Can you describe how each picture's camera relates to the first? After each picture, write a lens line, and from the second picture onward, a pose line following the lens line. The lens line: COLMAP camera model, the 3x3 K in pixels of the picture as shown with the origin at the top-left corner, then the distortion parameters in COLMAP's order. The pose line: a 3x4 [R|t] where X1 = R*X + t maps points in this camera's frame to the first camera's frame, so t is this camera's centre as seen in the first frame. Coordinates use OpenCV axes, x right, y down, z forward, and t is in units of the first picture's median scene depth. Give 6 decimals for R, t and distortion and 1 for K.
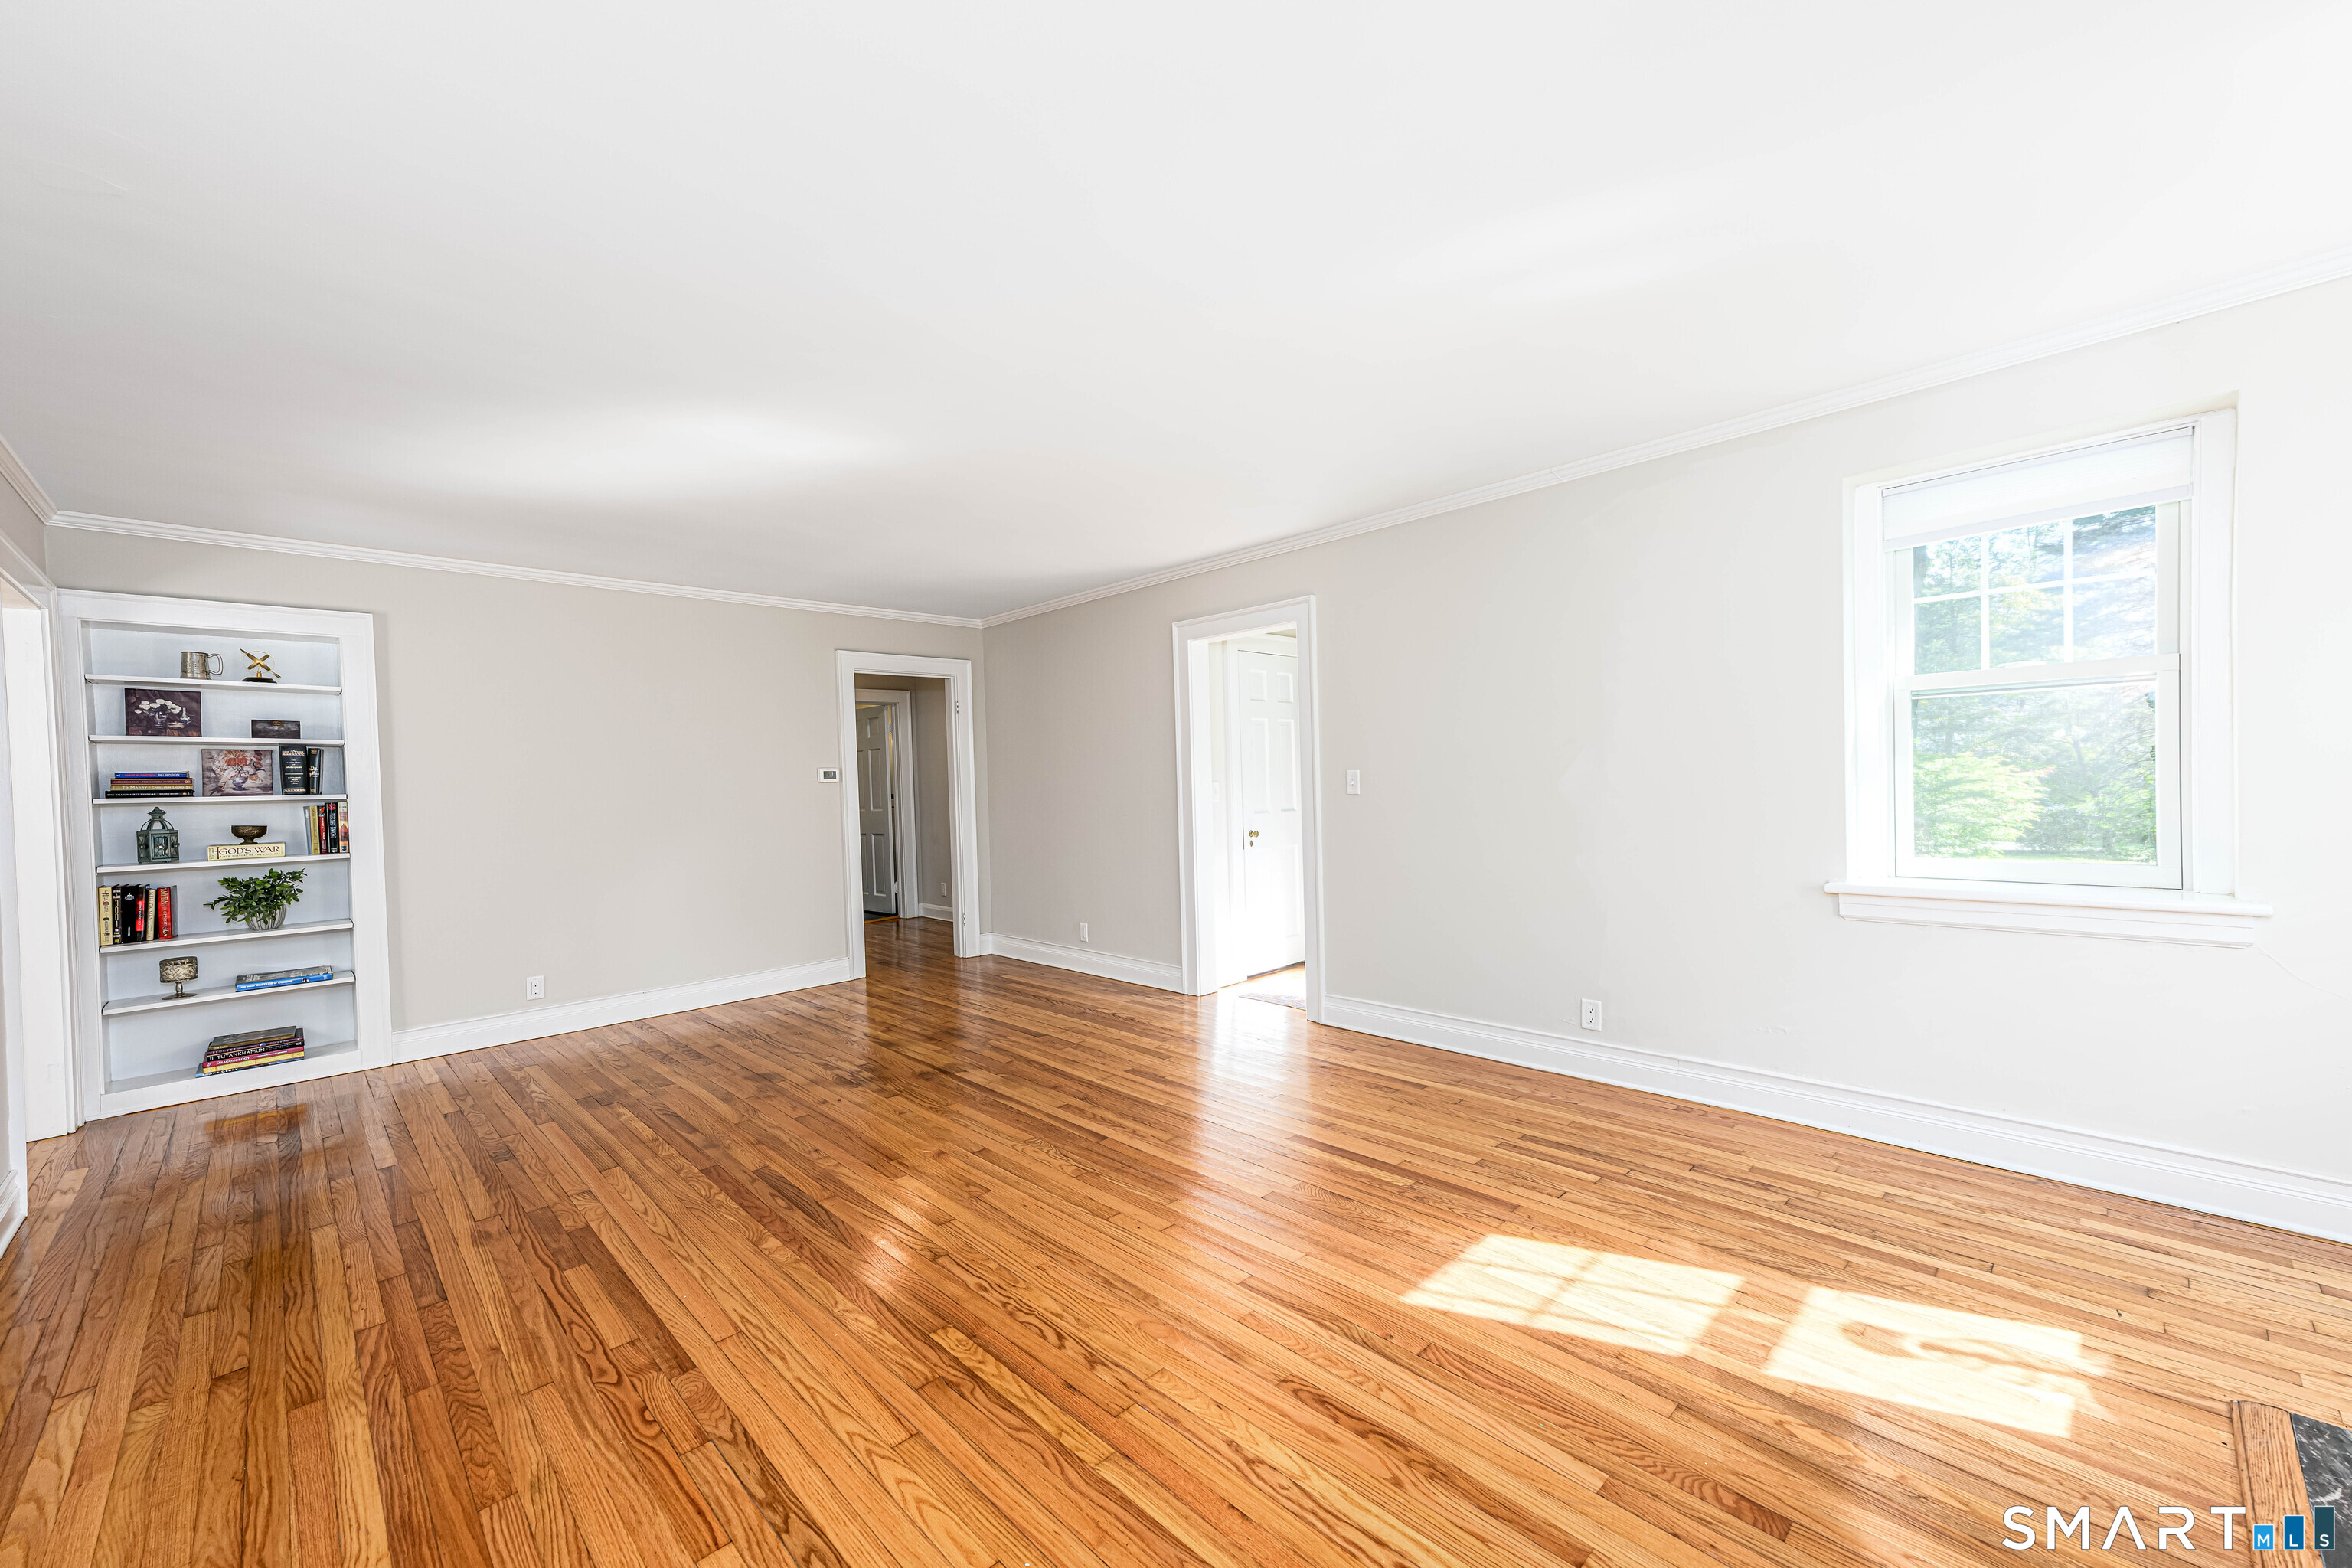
lens RADIAL K [[920.9, 0, 1164.1], [0, 920.9, 792.6], [0, 0, 1]] dist [0.024675, 0.000345]
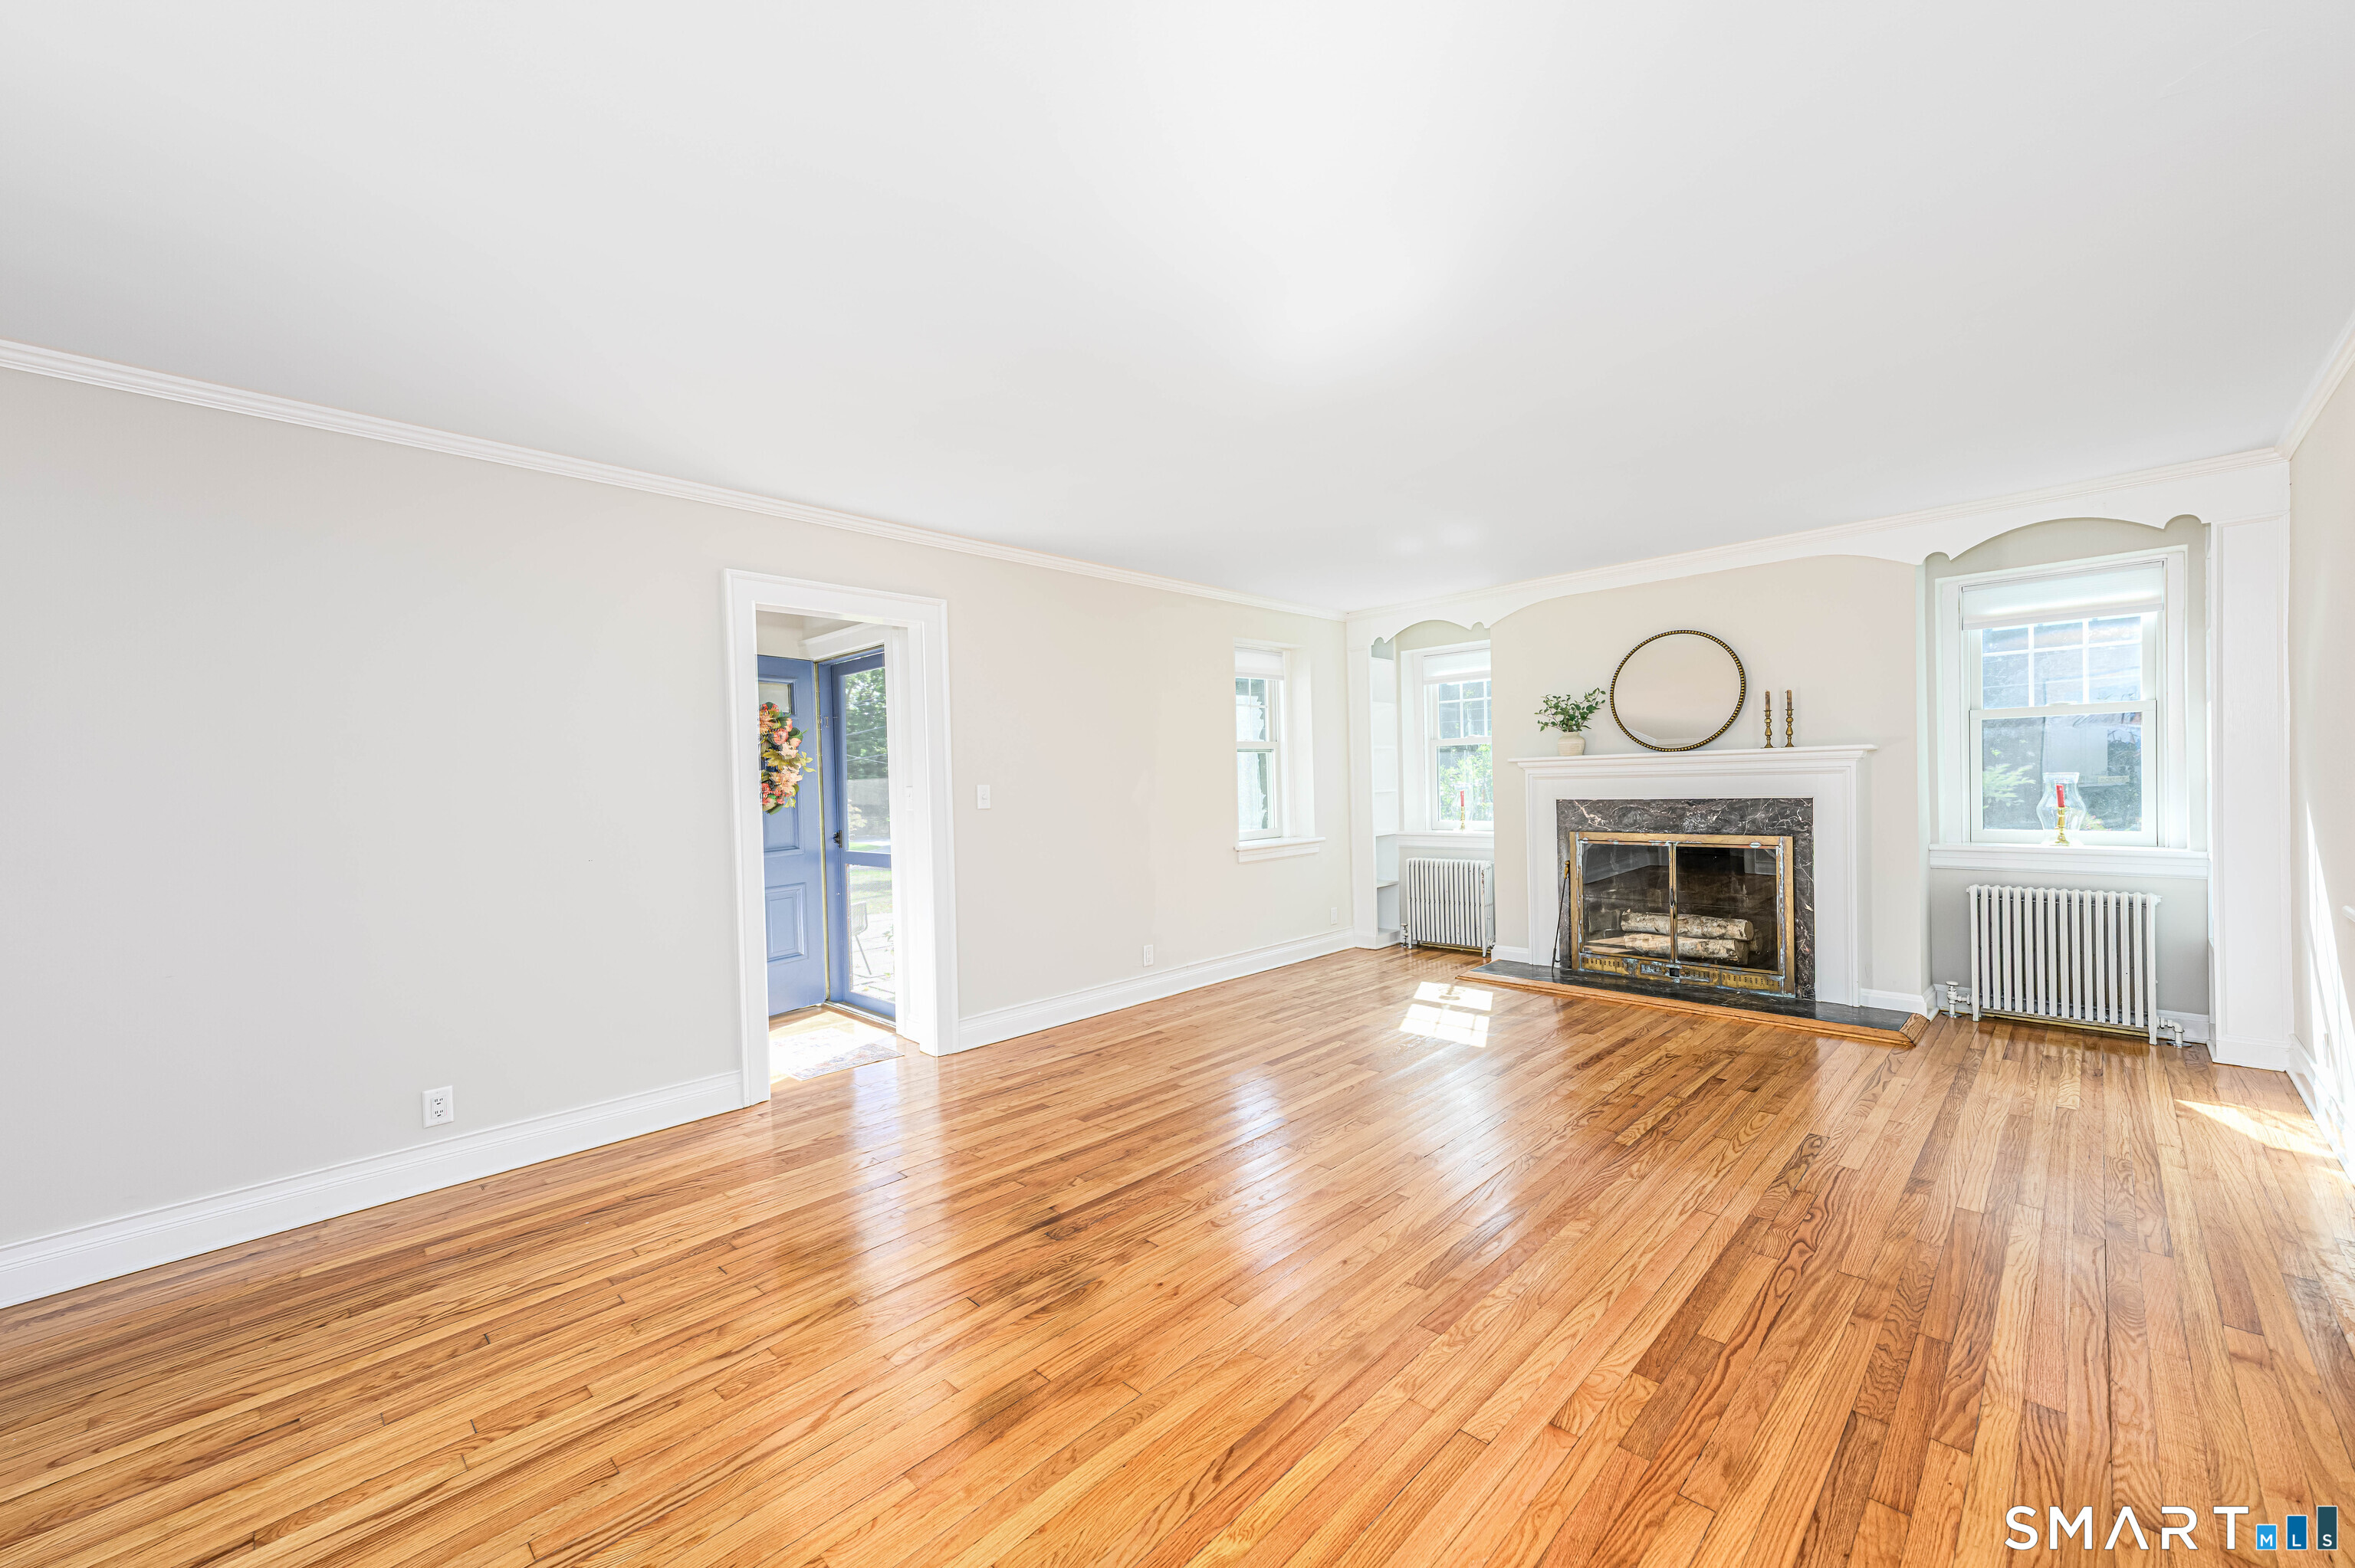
lens RADIAL K [[921.9, 0, 1161.0], [0, 921.9, 797.9], [0, 0, 1]] dist [0.024675, 0.000345]
pose [[-0.021277, 0.013637, 0.999681, -1.504978], [0.041759, 0.999046, -0.012740, 0.019327], [-0.998901, 0.041475, -0.021826, 1.534469]]
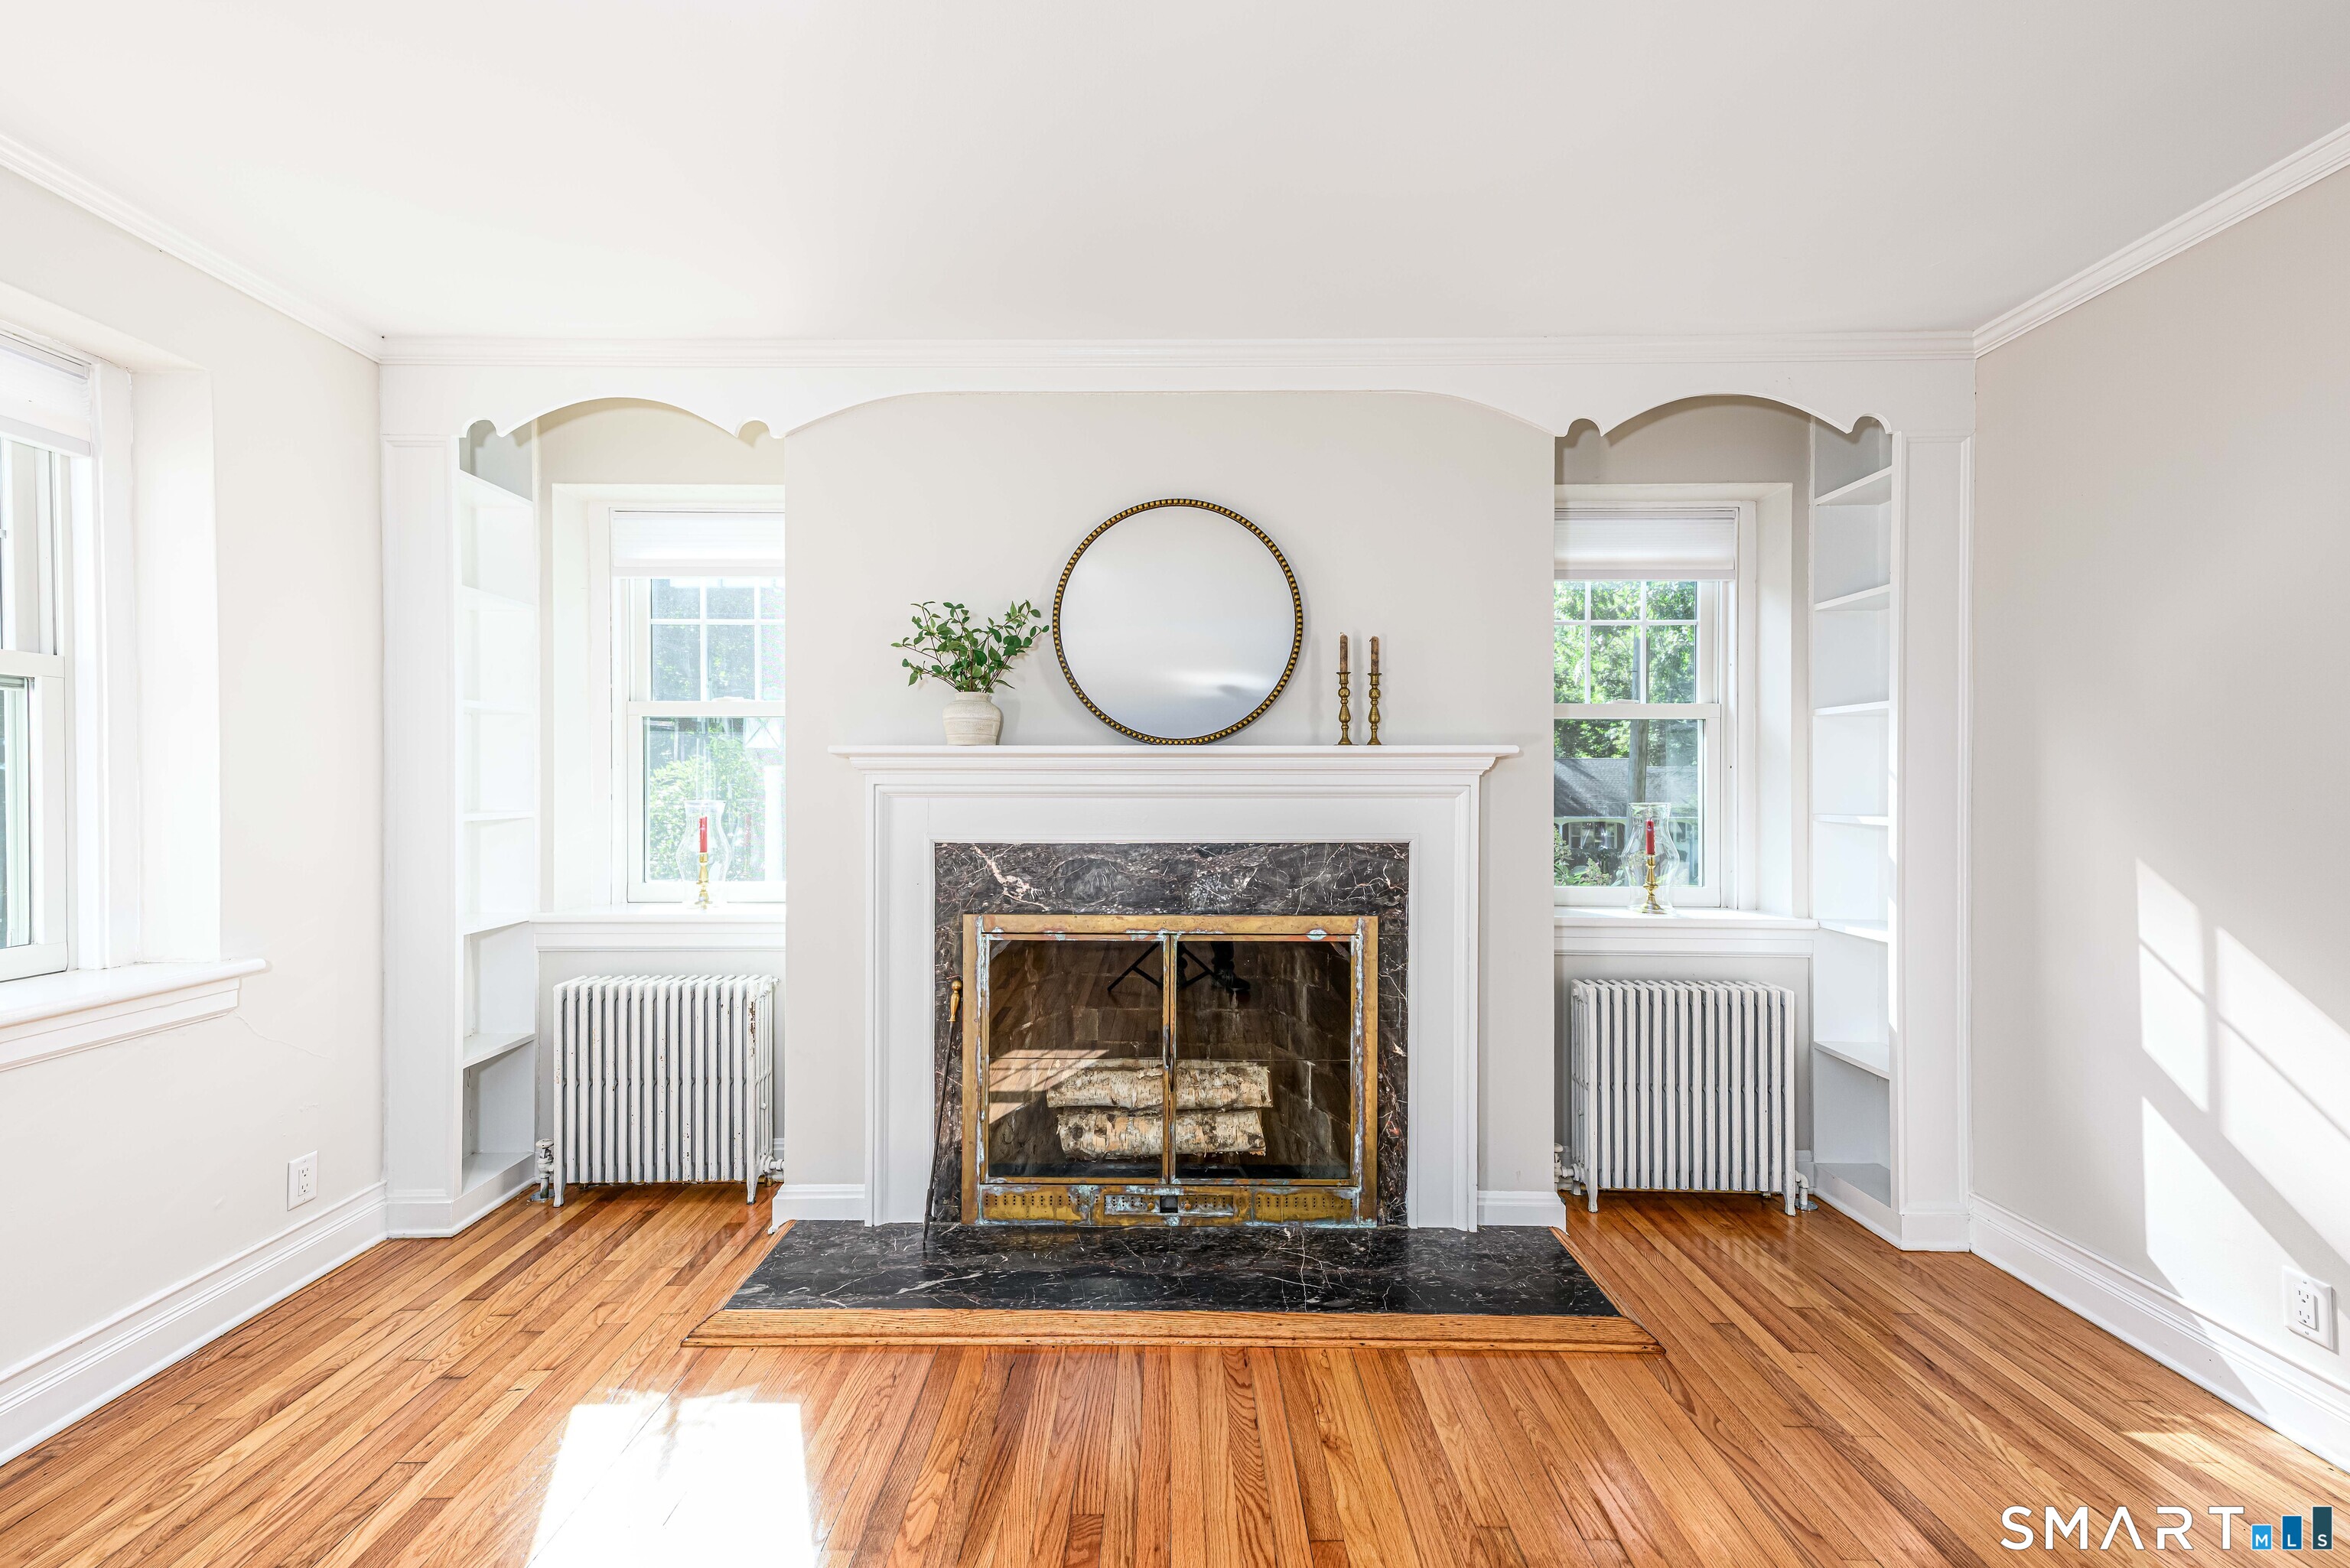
lens RADIAL K [[920.1, 0, 1146.4], [0, 920.1, 789.7], [0, 0, 1]] dist [0.024675, 0.000345]
pose [[-0.724379, 0.026937, 0.688875, -0.079617], [0.032151, 0.999469, -0.005274, -0.011425], [-0.688652, 0.018327, -0.724861, 1.074040]]
